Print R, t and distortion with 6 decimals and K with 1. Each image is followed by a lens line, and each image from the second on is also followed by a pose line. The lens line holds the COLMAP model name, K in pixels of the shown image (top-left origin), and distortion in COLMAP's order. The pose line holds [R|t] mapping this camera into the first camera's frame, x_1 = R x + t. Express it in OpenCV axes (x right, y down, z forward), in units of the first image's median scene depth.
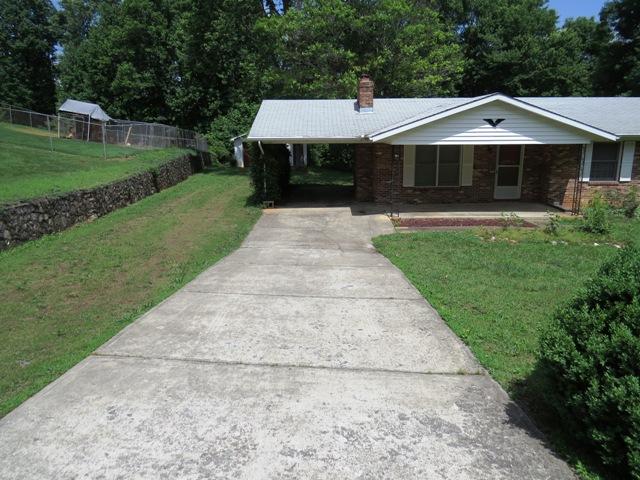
lens RADIAL K [[455.6, 0, 316.3], [0, 455.6, 238.7], [0, 0, 1]] dist [-0.030717, 0.001491]
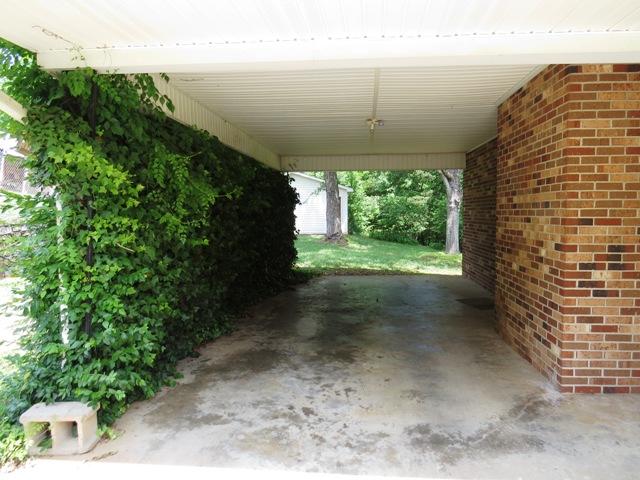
lens RADIAL K [[456.7, 0, 320.0], [0, 456.7, 240.0], [0, 0, 1]] dist [-0.039400, 0.027770]
pose [[0.995562, 0.011799, -0.093364, 0.004076], [-0.026177, 0.987675, -0.154311, -0.122291], [0.090392, 0.156070, 0.983601, 0.854970]]
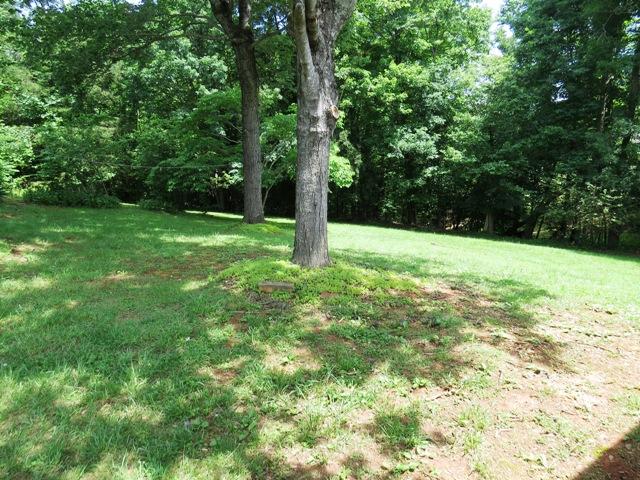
lens RADIAL K [[456.7, 0, 320.0], [0, 456.7, 240.0], [0, 0, 1]] dist [-0.039400, 0.027770]
pose [[0.819955, -0.130726, 0.557302, -0.001463], [0.141689, 0.989628, 0.023671, -0.275491], [-0.554616, 0.059554, 0.829973, 1.534843]]
